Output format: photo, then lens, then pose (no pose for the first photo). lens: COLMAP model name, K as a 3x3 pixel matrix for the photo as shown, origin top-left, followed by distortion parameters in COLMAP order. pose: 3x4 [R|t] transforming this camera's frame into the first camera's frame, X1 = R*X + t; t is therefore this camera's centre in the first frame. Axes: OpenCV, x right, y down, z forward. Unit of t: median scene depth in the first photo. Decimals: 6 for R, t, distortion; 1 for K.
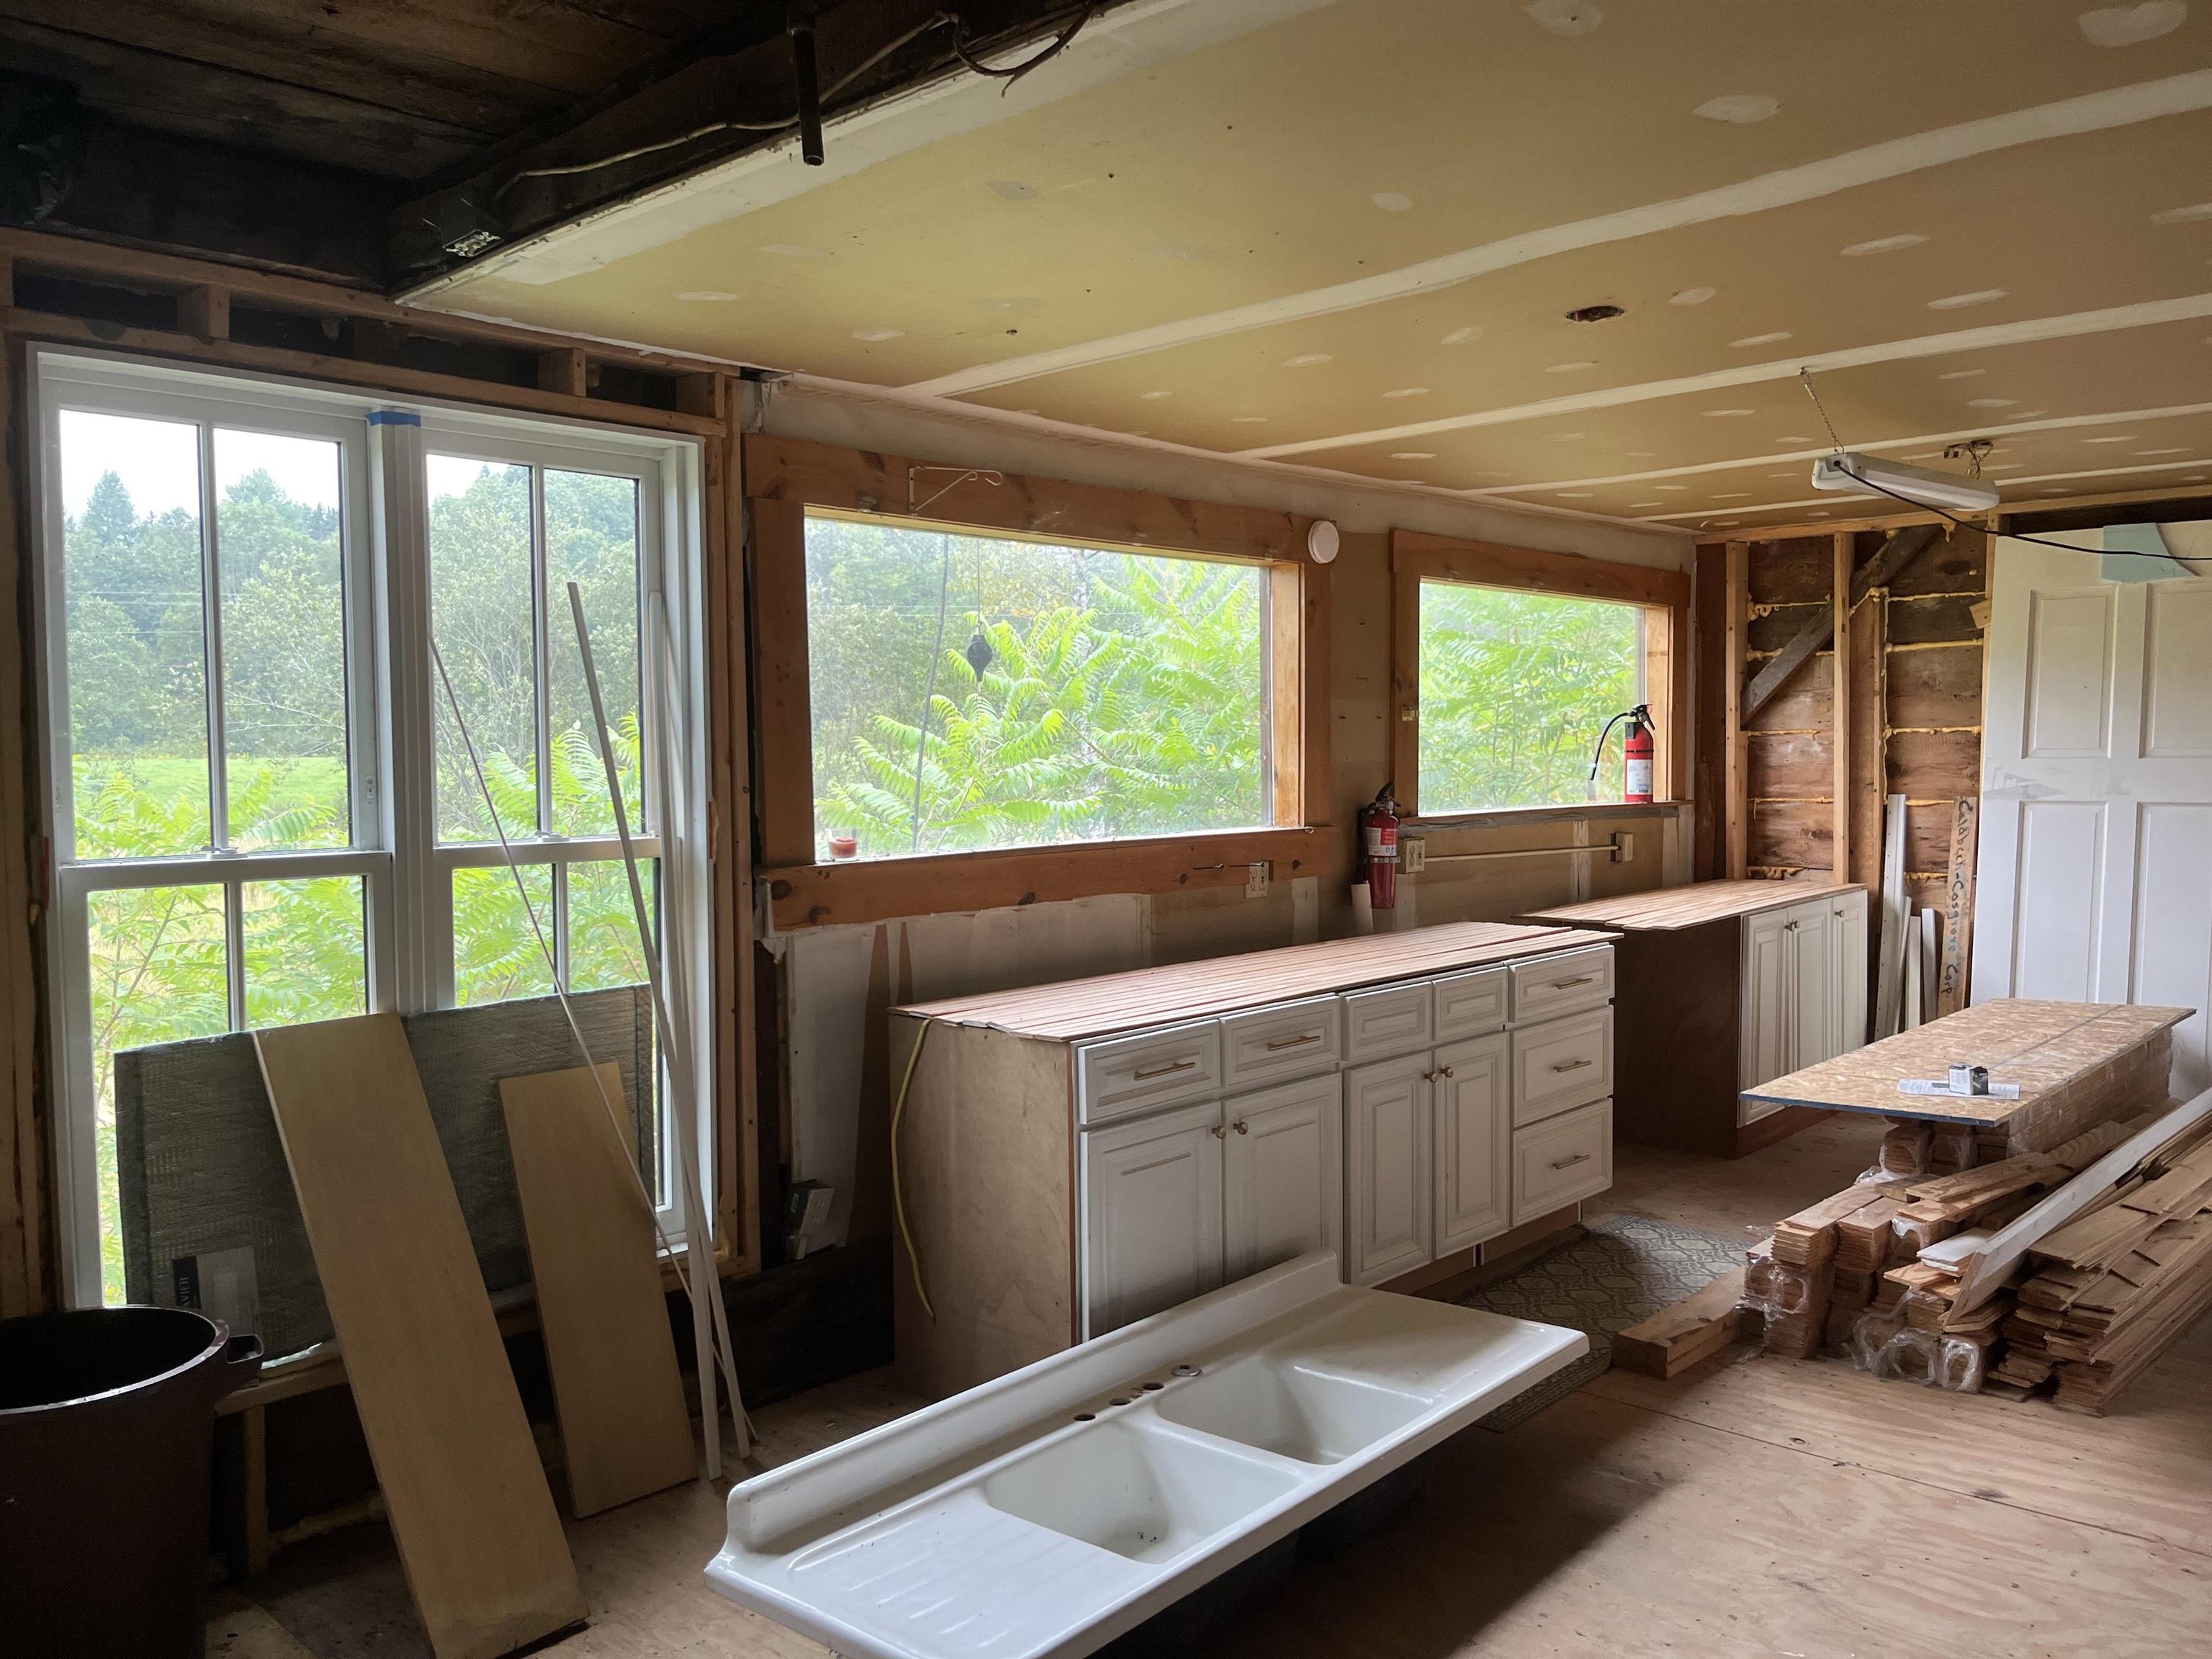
lens RADIAL K [[1675.8, 0, 1105.5], [0, 1675.8, 819.0], [0, 0, 1]] dist [0.054604, -0.086880]
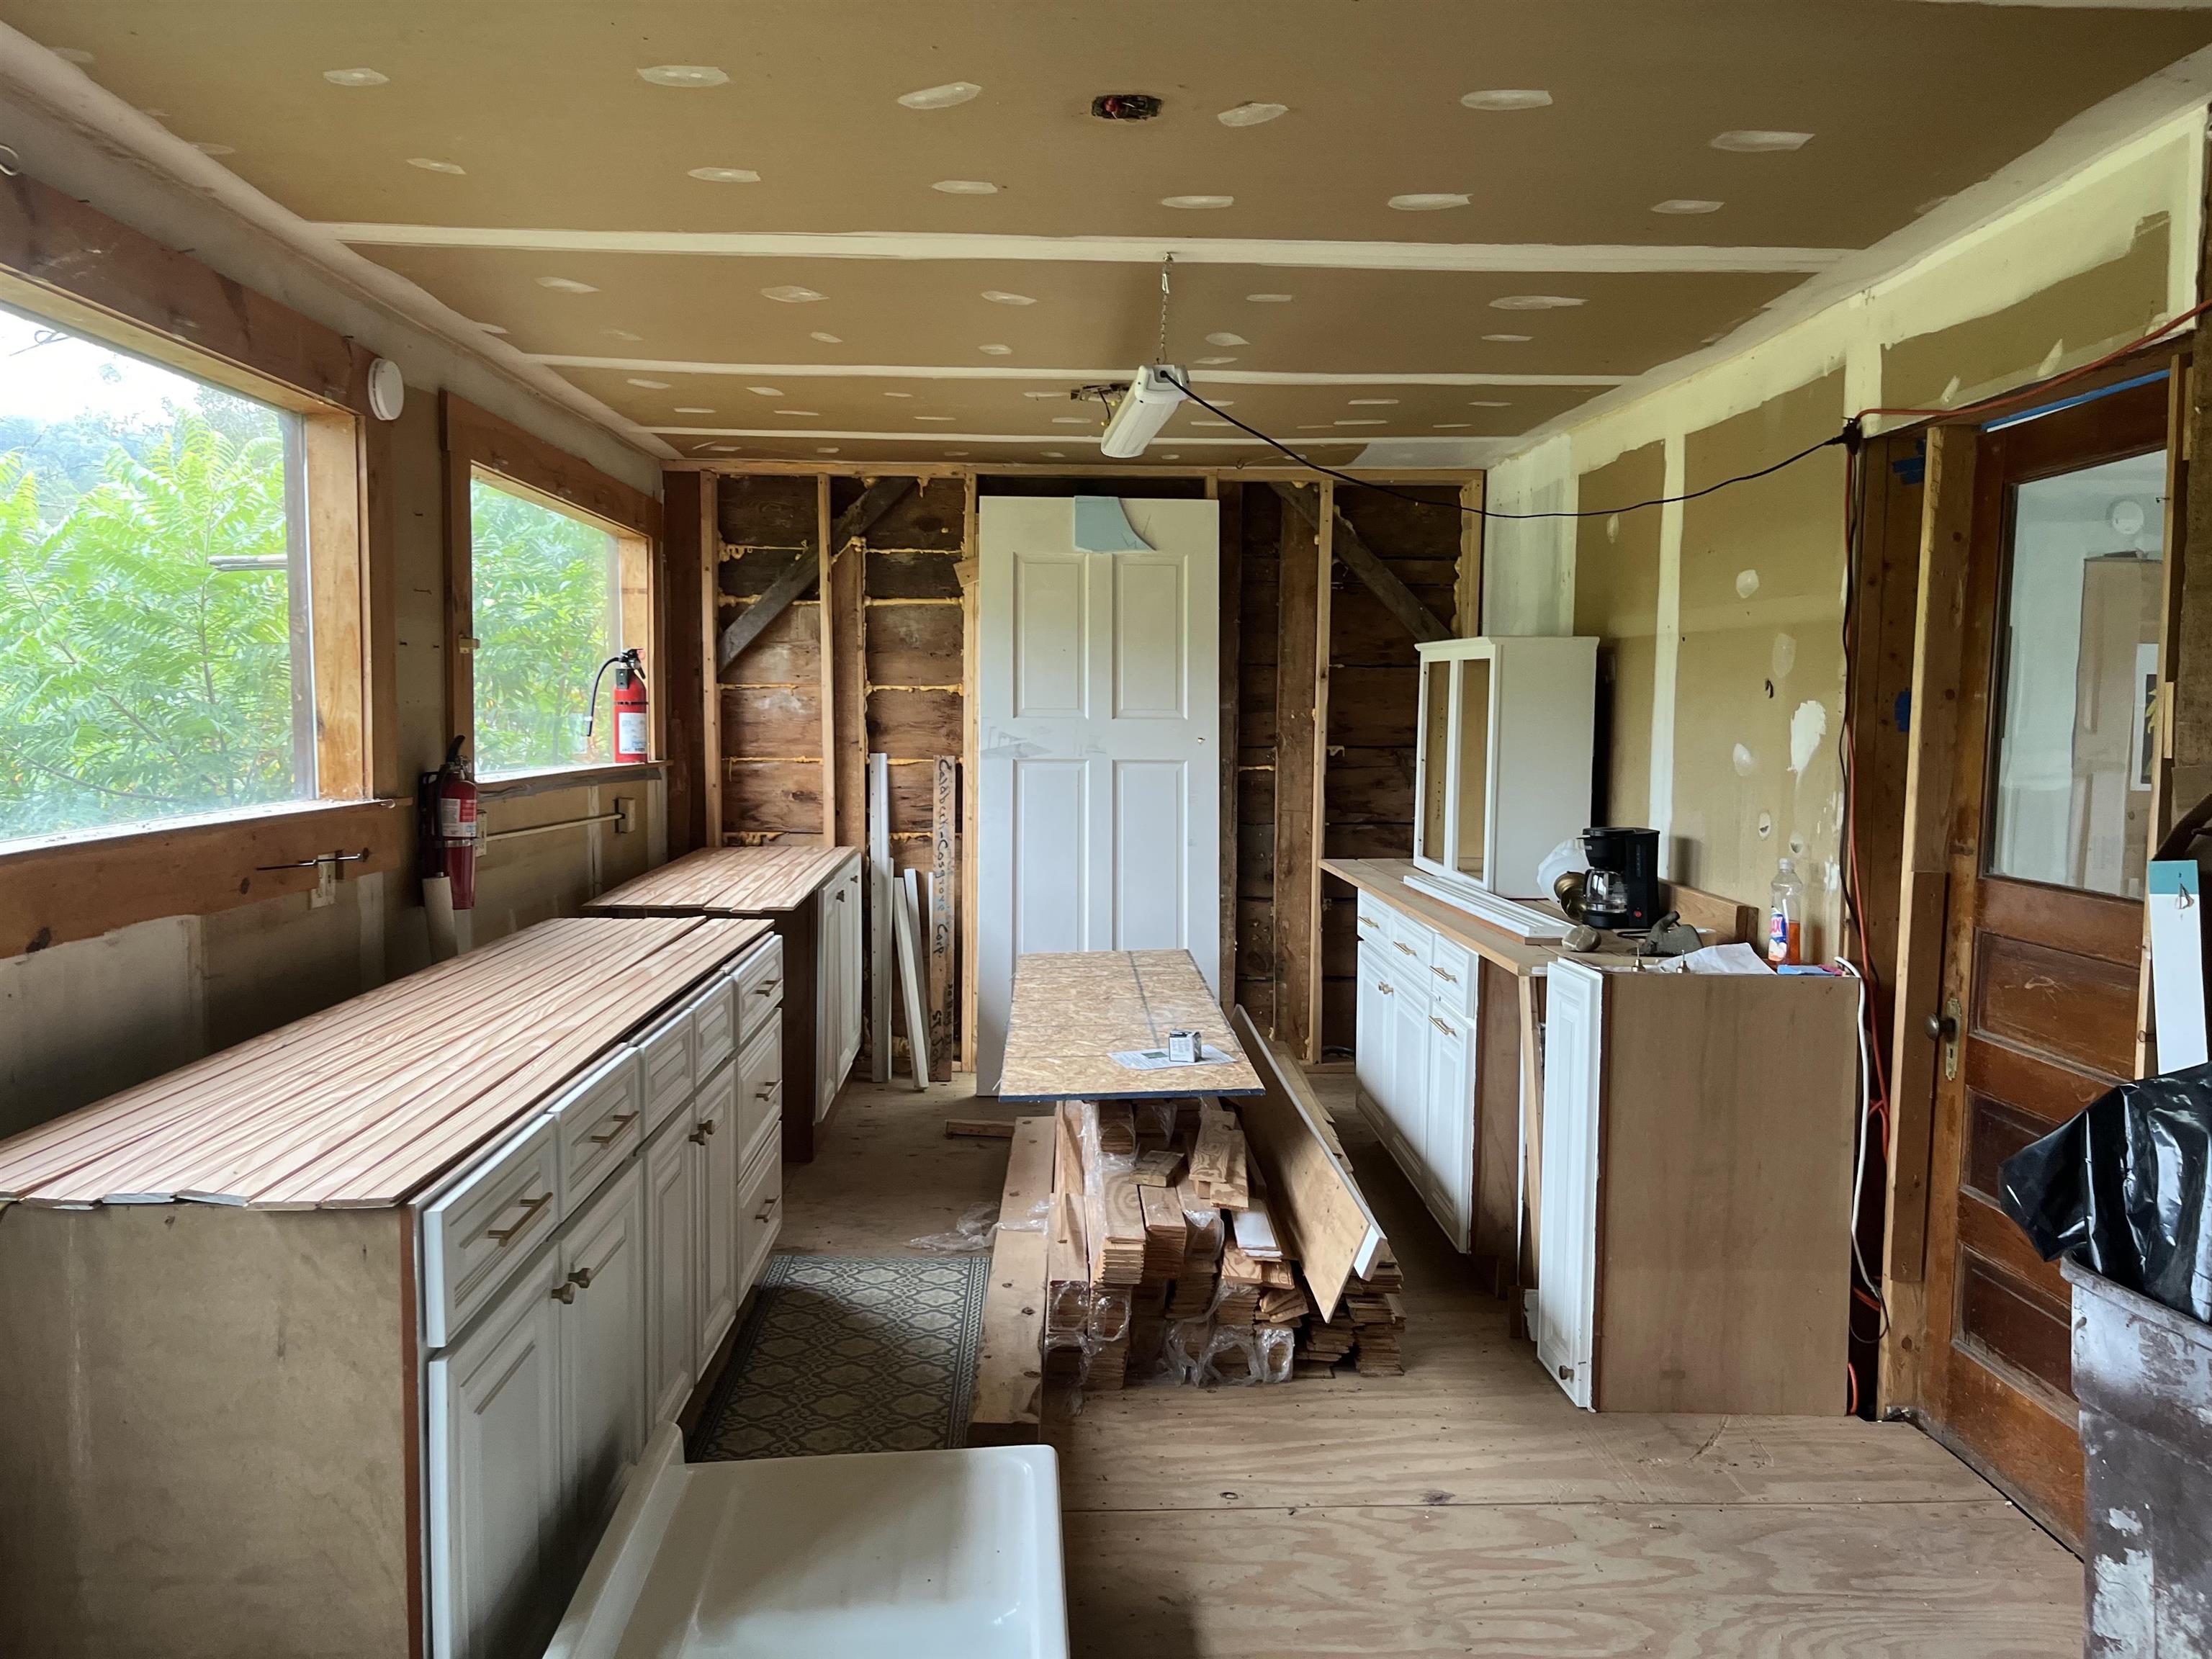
lens RADIAL K [[1675.8, 0, 1105.5], [0, 1675.8, 819.0], [0, 0, 1]] dist [0.054604, -0.086880]
pose [[0.705504, -0.029253, 0.708101, -0.132315], [0.013087, 0.999515, 0.028252, -0.002547], [-0.708585, -0.010665, 0.705545, 0.243407]]
